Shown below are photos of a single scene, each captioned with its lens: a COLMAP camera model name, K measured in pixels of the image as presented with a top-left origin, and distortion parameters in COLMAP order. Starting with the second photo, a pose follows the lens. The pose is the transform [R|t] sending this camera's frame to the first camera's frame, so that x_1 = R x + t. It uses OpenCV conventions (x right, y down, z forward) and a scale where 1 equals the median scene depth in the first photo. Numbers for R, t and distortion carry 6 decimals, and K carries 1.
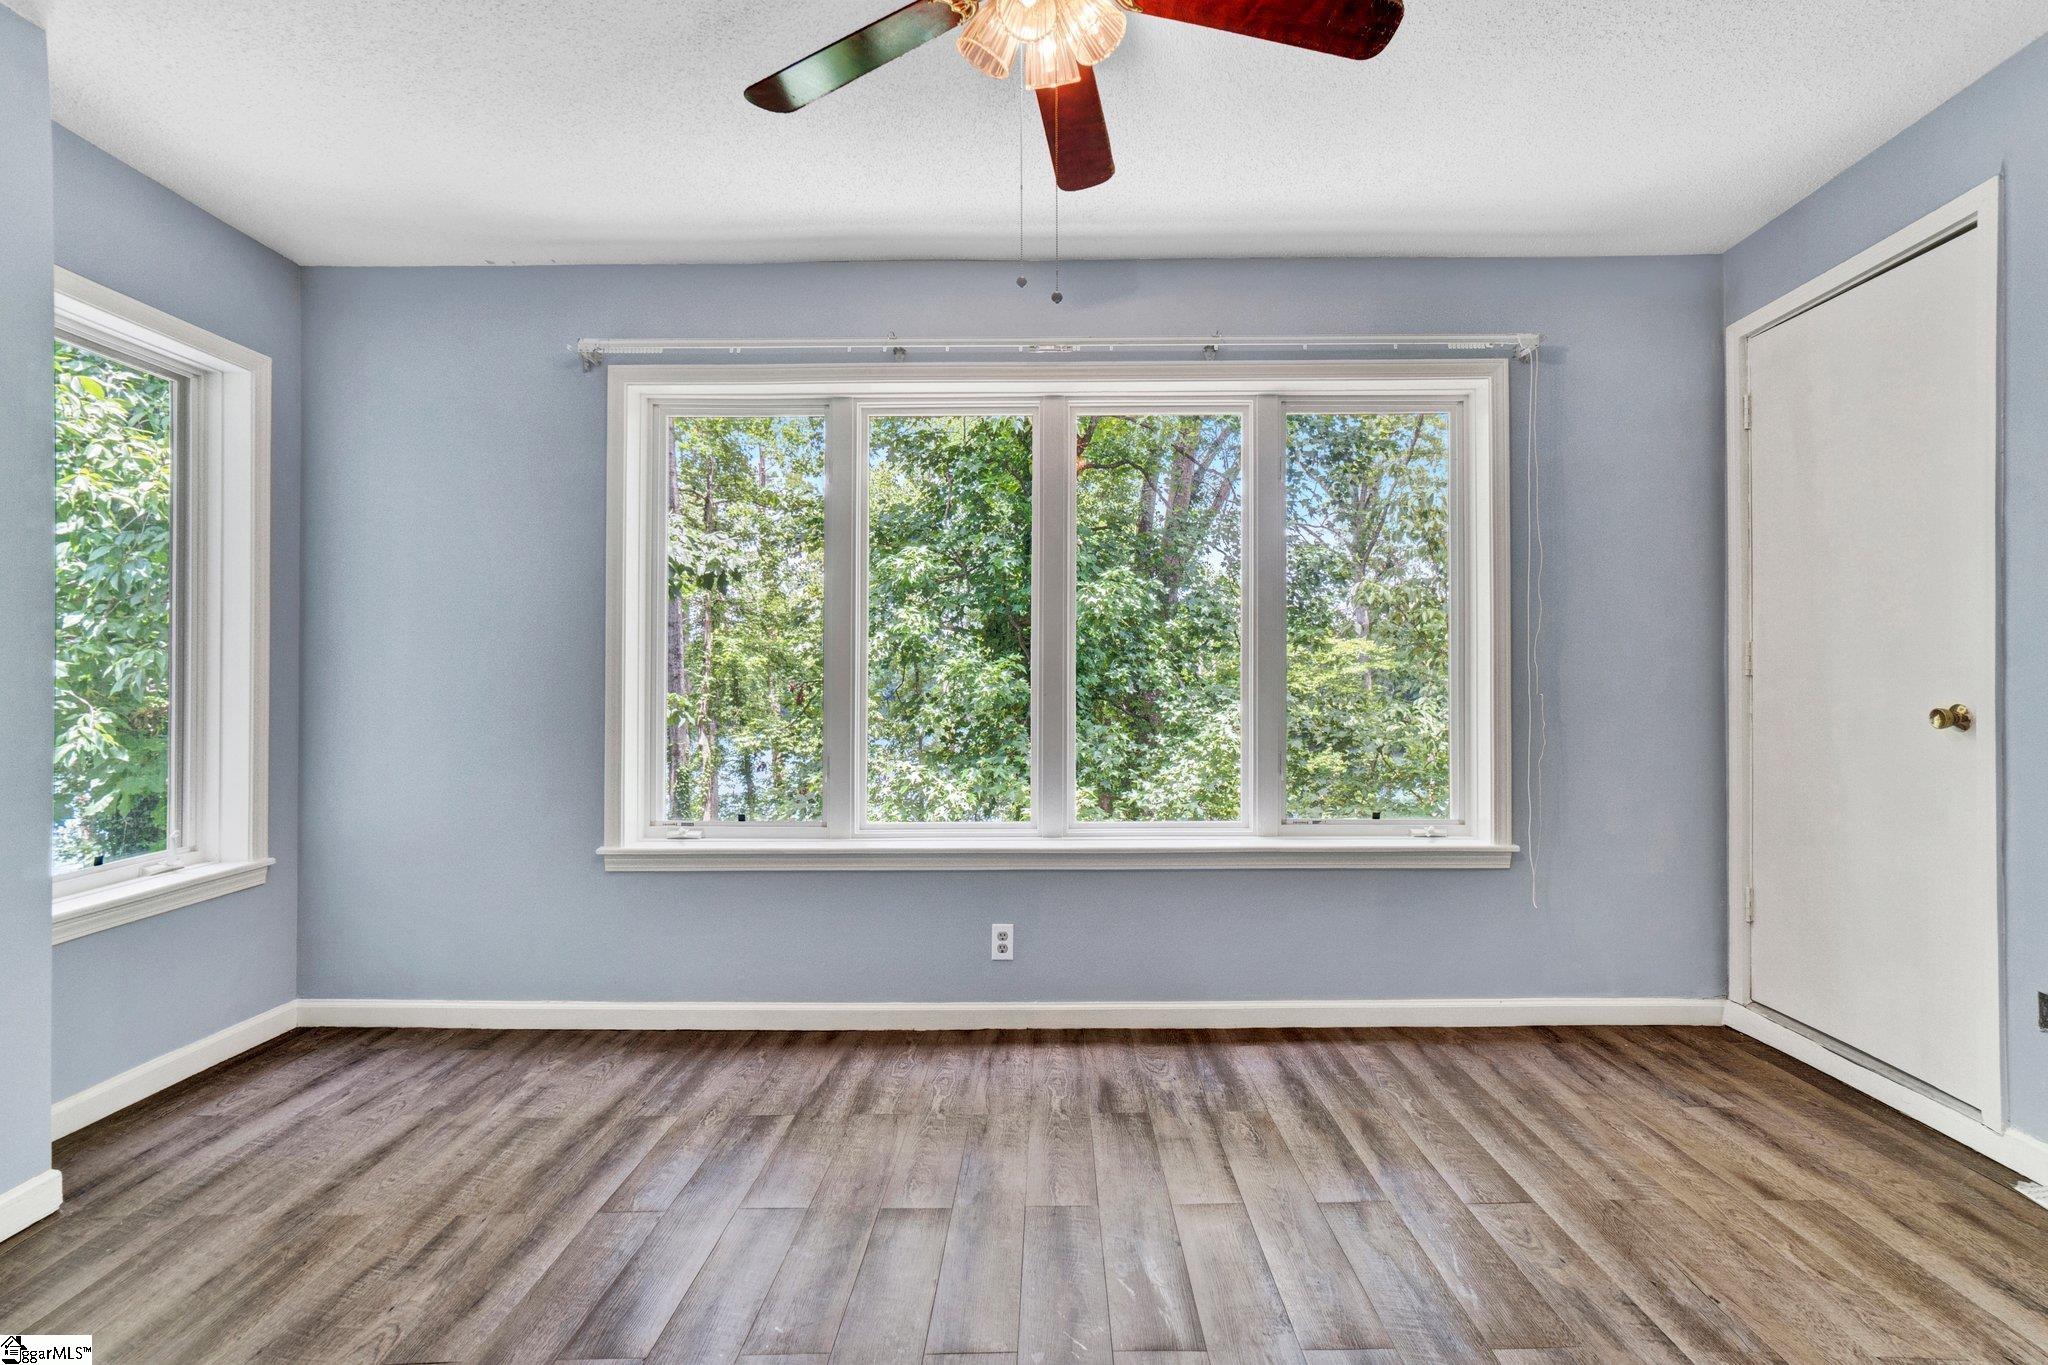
lens RADIAL K [[973.4, 0, 1040.7], [0, 973.4, 638.4], [0, 0, 1]] dist [0.029325, 0.019553]
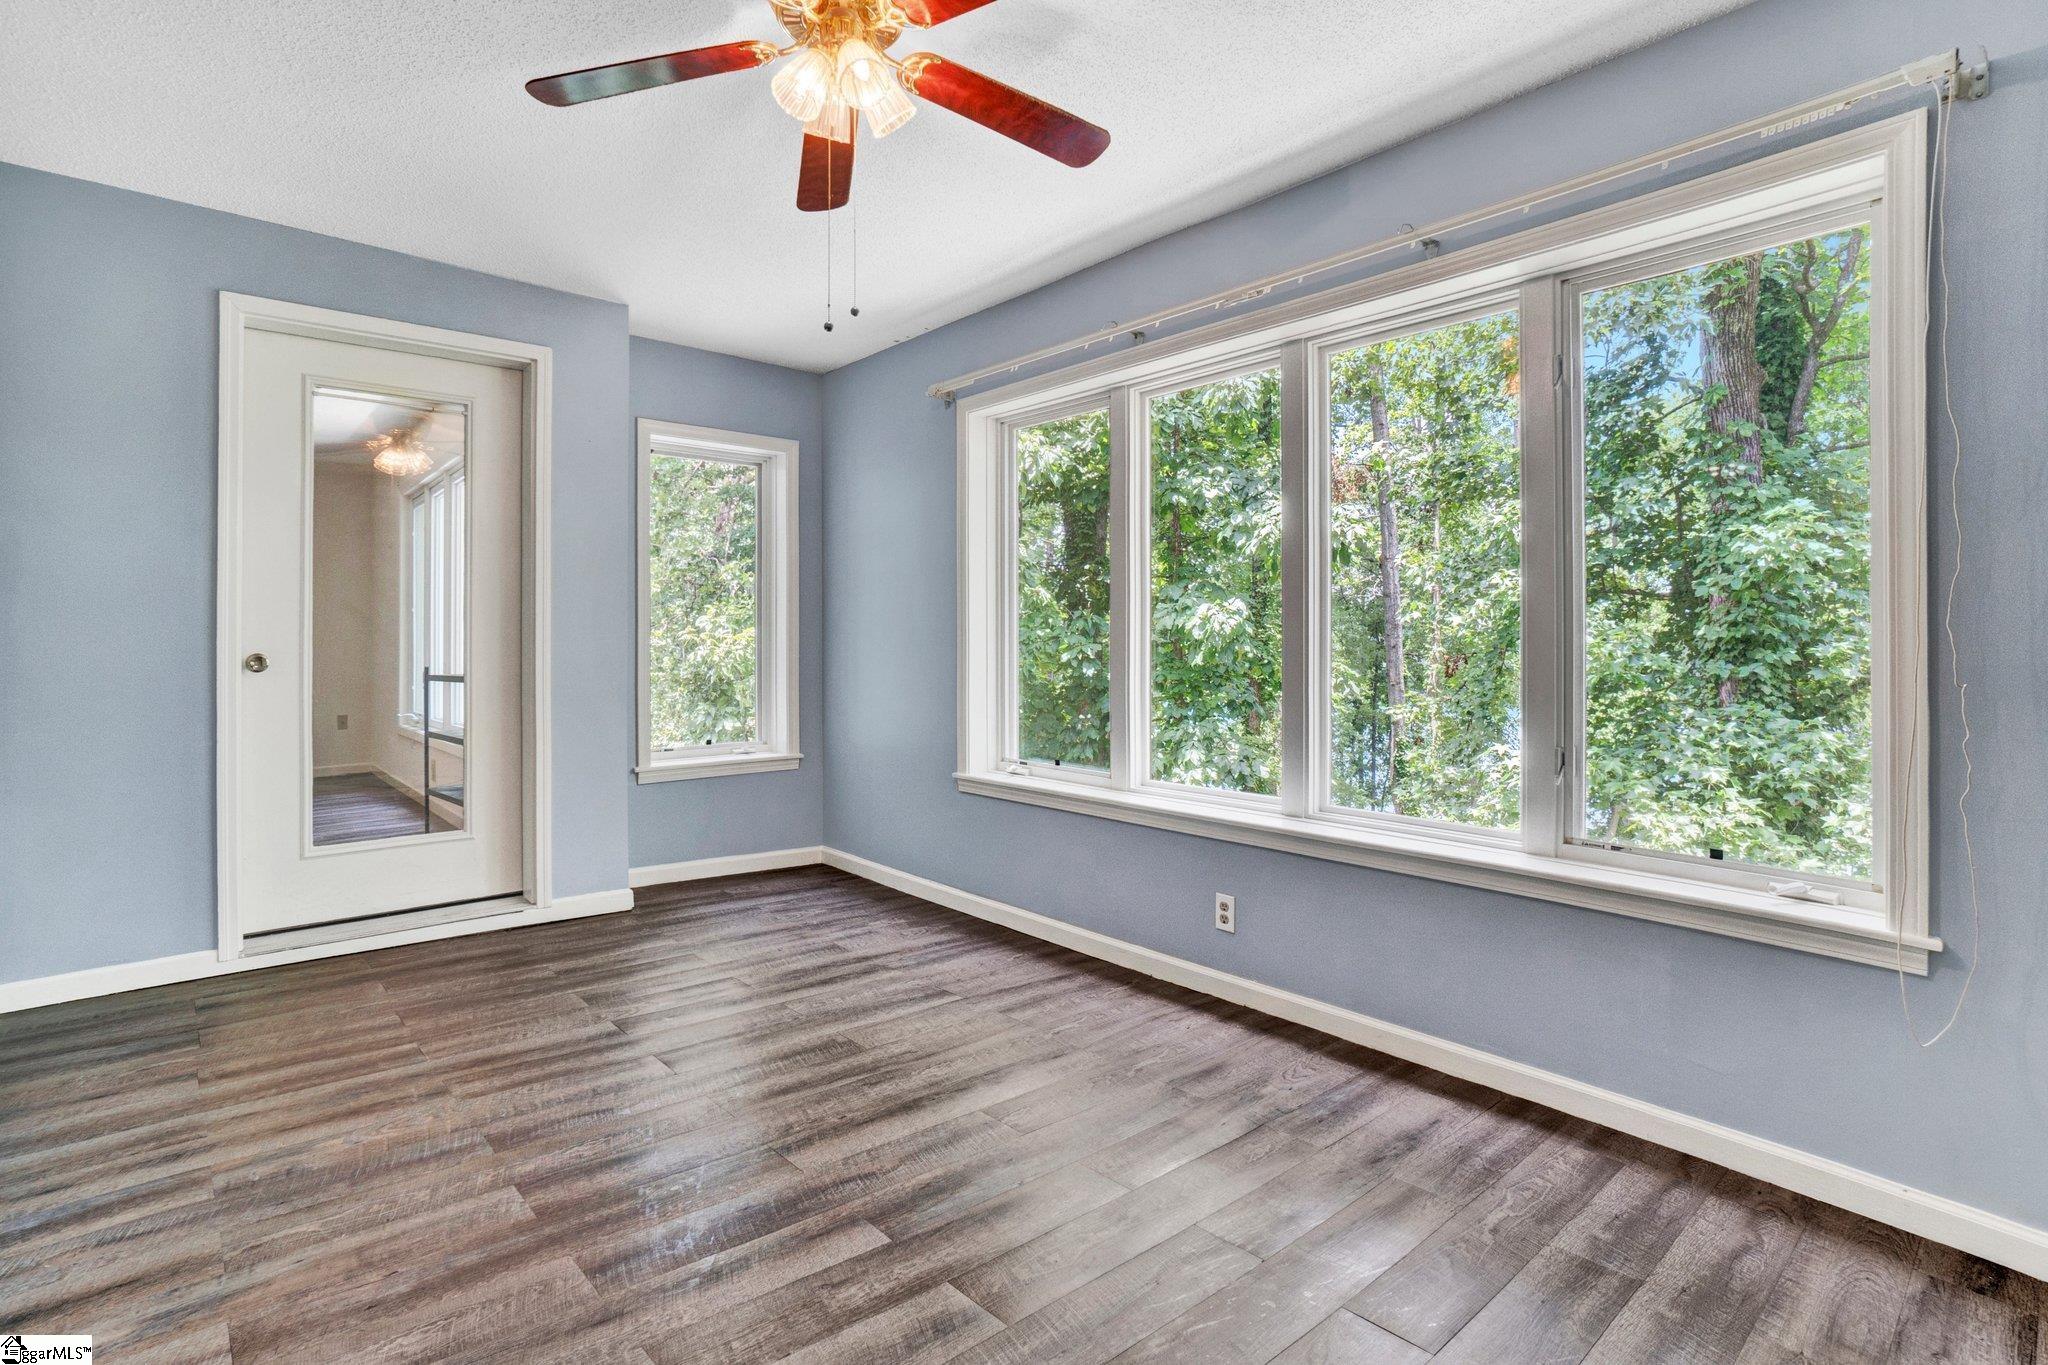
lens RADIAL K [[973.4, 0, 1040.7], [0, 973.4, 638.4], [0, 0, 1]] dist [0.029325, 0.019553]
pose [[0.684630, 0.004252, -0.728878, 0.603923], [0.016400, 0.999640, 0.021236, 0.009622], [0.728706, -0.026492, 0.684314, 0.210707]]
